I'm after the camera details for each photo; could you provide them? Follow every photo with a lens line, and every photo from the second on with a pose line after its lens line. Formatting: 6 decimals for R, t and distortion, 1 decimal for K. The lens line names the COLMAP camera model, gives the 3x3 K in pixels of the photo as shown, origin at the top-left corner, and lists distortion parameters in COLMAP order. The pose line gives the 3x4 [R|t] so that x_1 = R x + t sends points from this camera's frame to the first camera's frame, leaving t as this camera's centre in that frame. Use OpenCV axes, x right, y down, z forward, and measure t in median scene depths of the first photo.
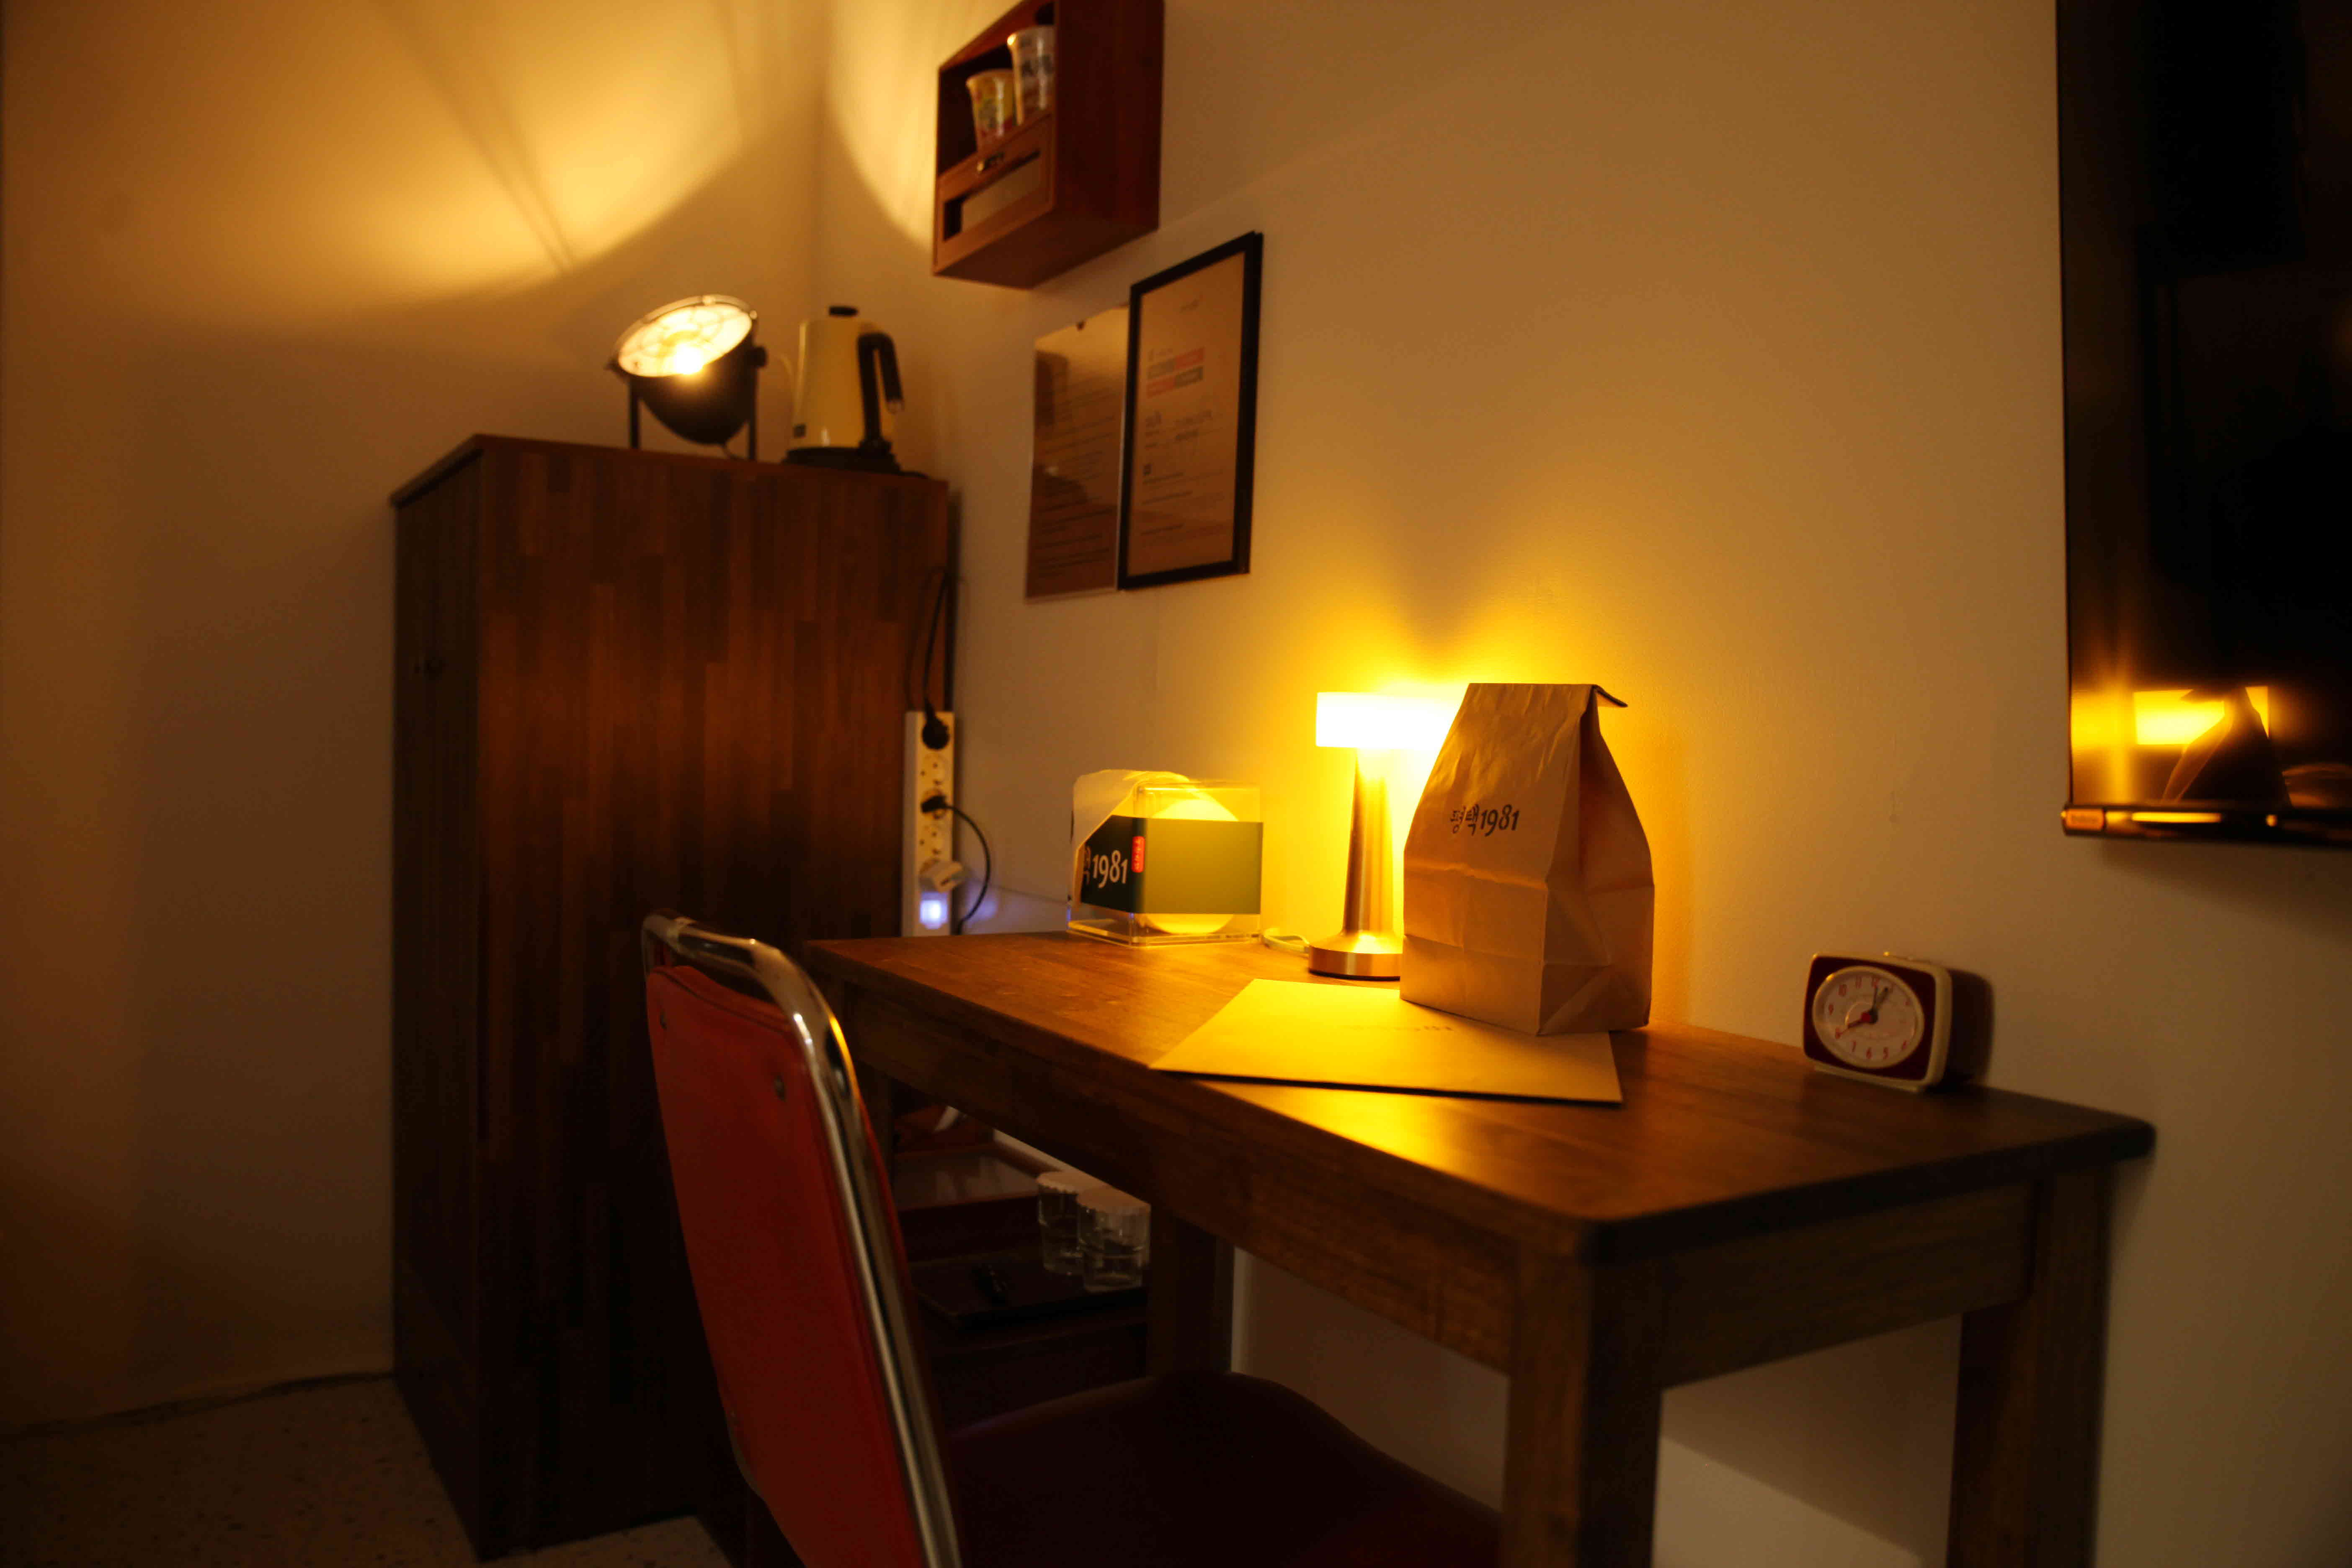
lens RADIAL K [[1725.6, 0, 1176.0], [0, 1725.6, 784.0], [0, 0, 1]] dist [-0.092676, 0.000548]
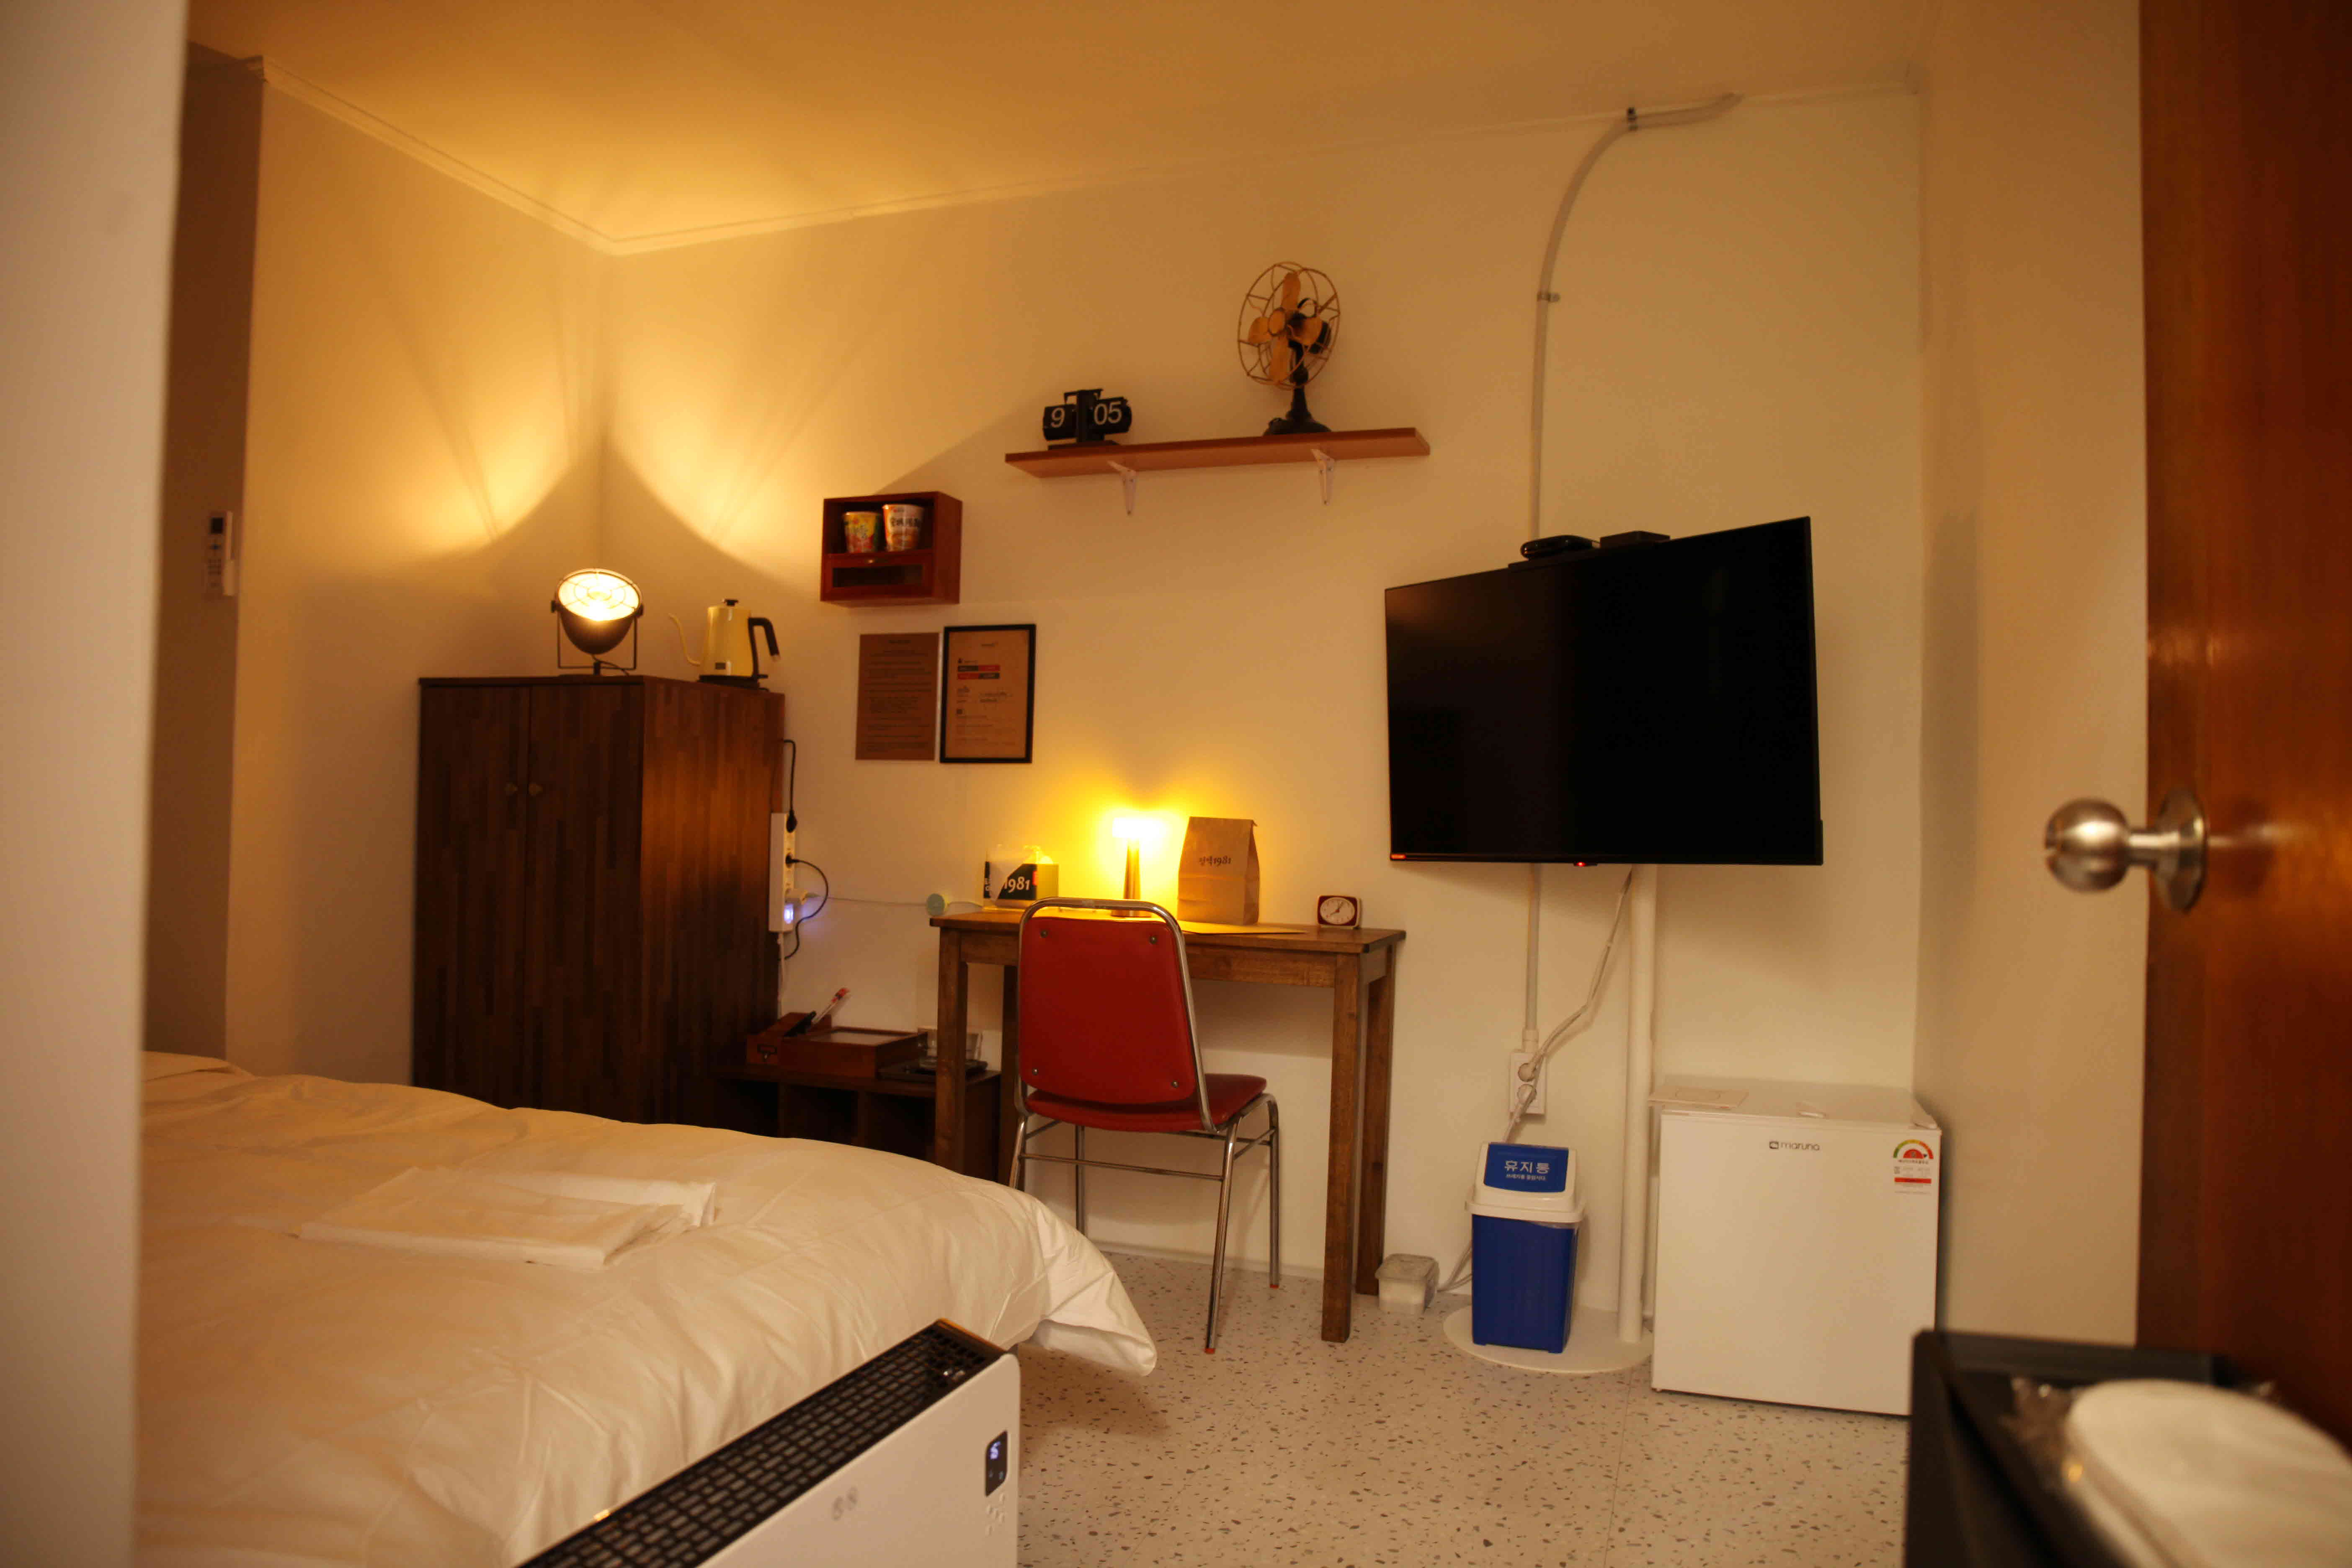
lens RADIAL K [[1621.9, 0, 1137.7], [0, 1621.9, 784.0], [0, 0, 1]] dist [-0.135975, 0.109199]
pose [[0.773821, -0.000711, 0.633404, -1.268436], [0.012100, 0.999833, -0.013660, -0.057420], [-0.633289, 0.018234, 0.773701, -0.861453]]
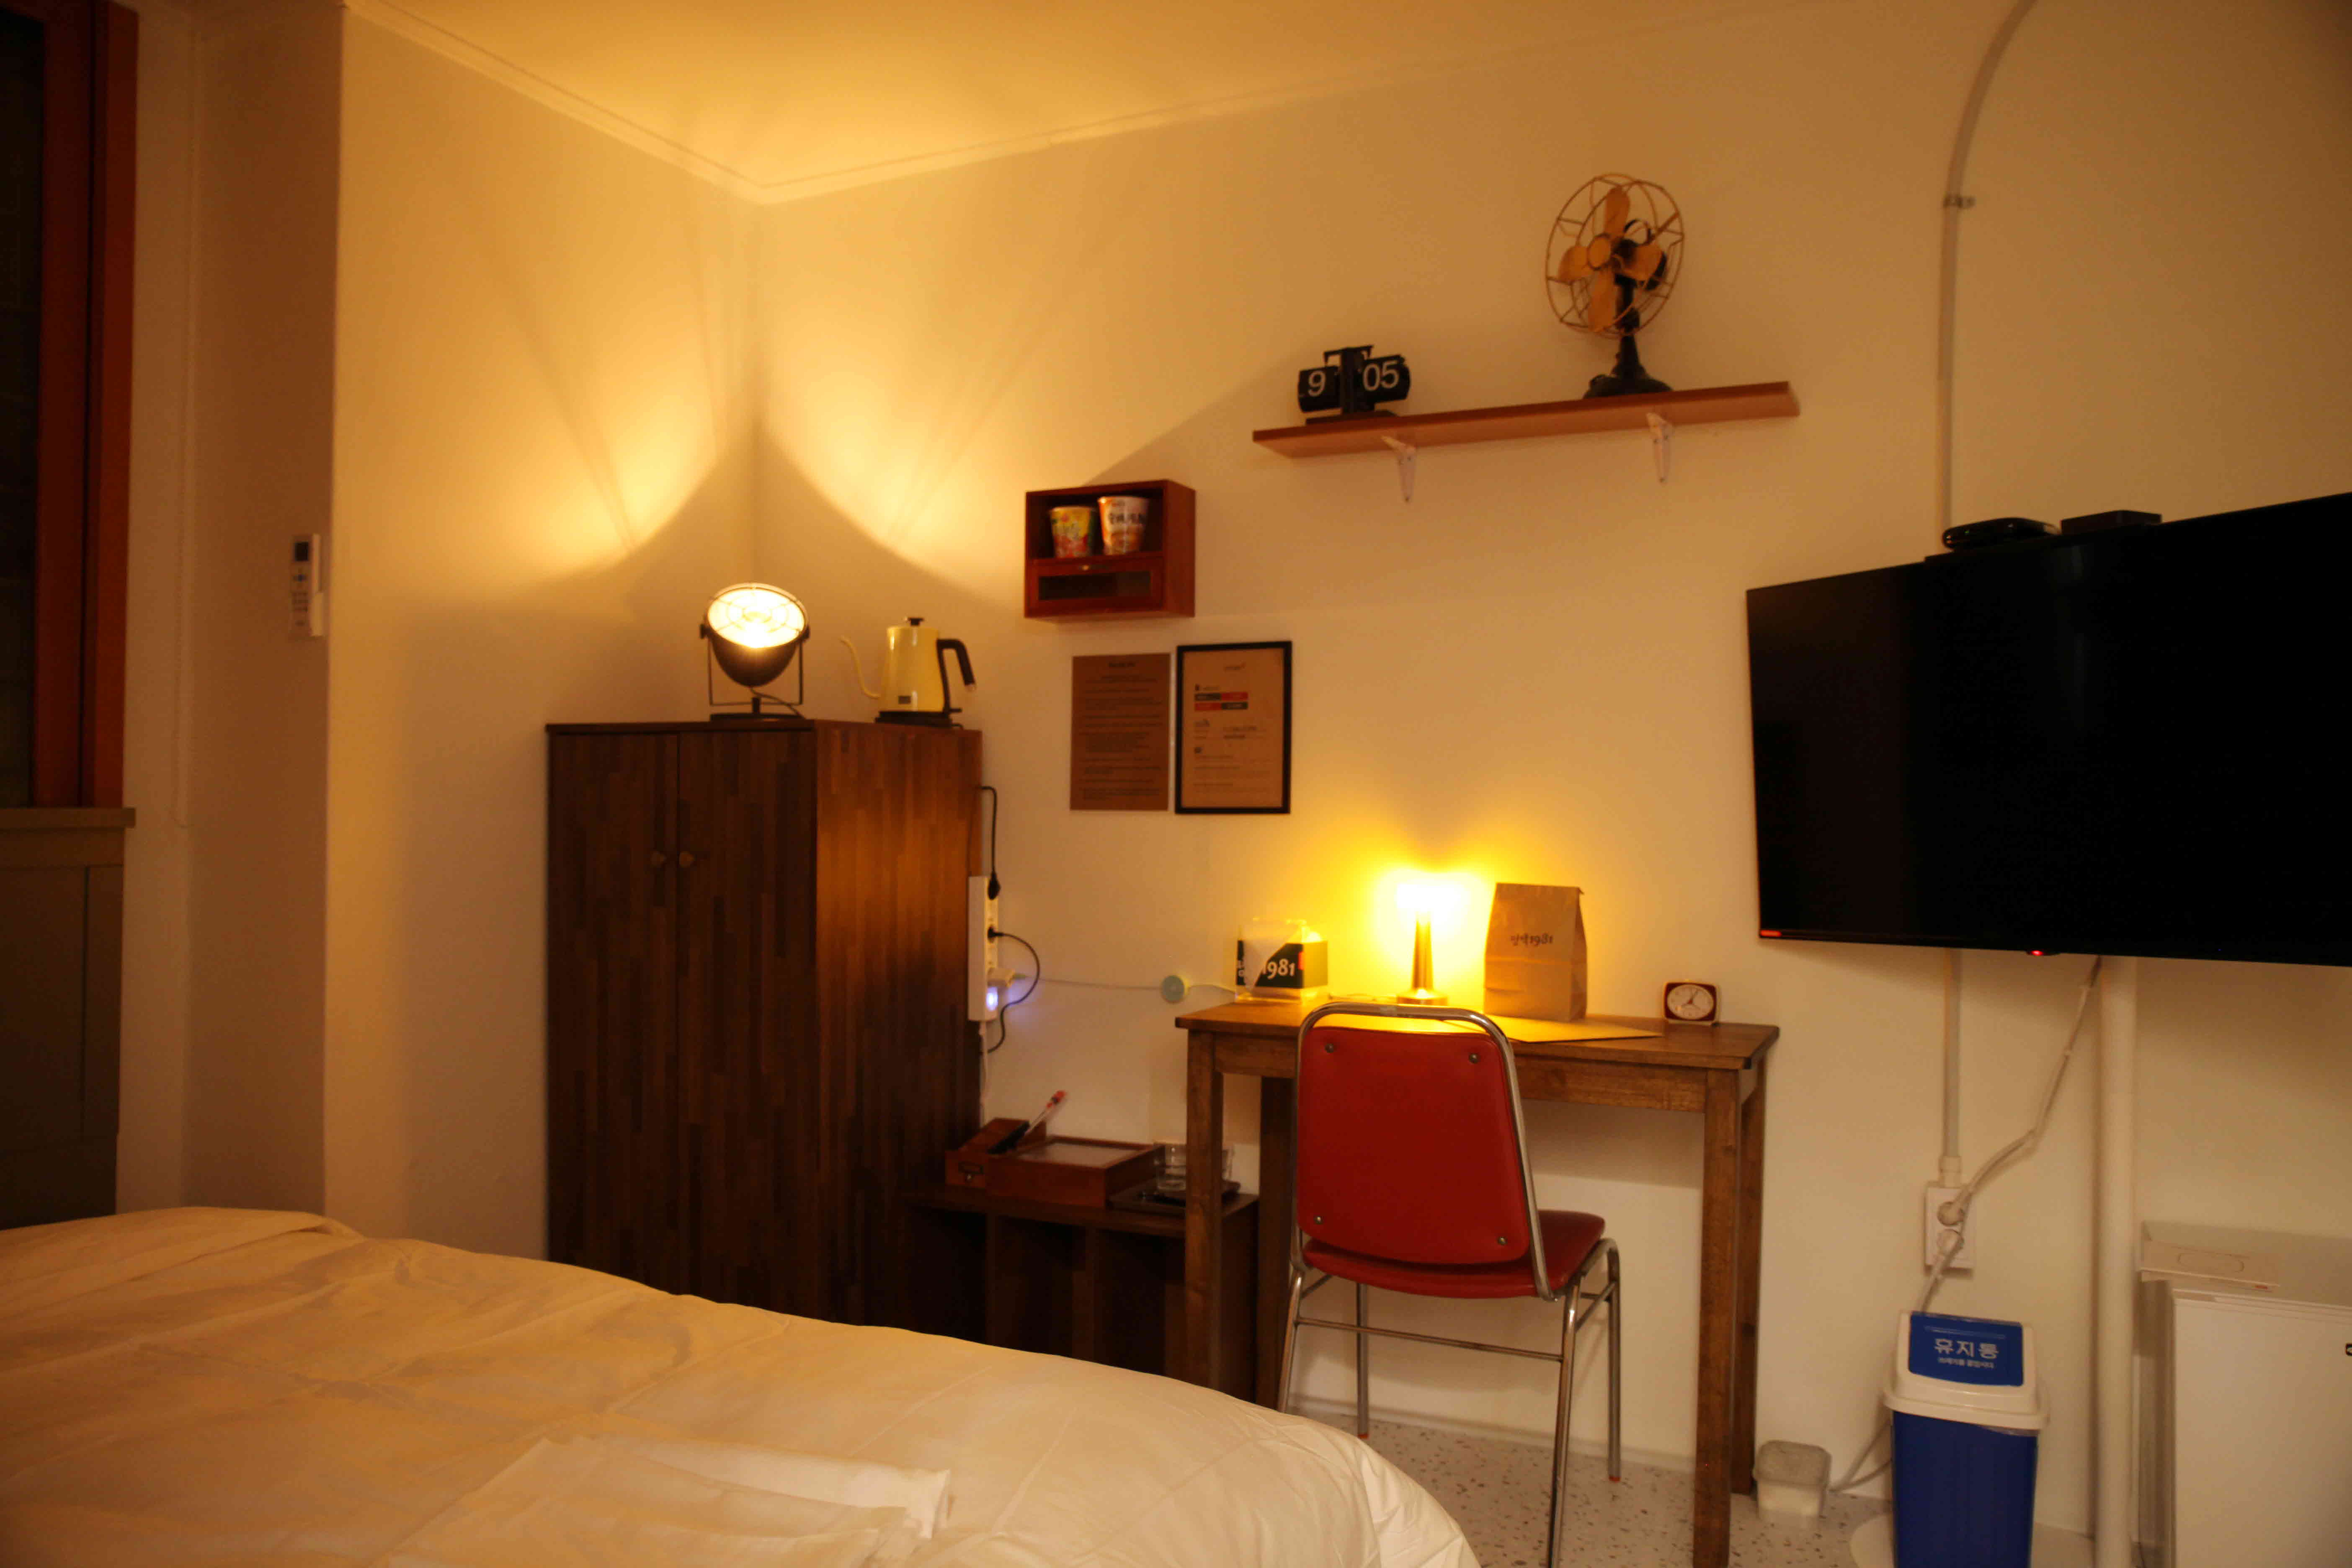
lens RADIAL K [[1780.0, 0, 1137.8], [0, 1780.0, 780.2], [0, 0, 1]] dist [-0.115047, 0.130035]
pose [[0.836892, -0.017619, 0.547084, -1.188139], [0.028479, 0.999530, -0.011375, -0.138460], [-0.546626, 0.025100, 0.837000, -0.601811]]
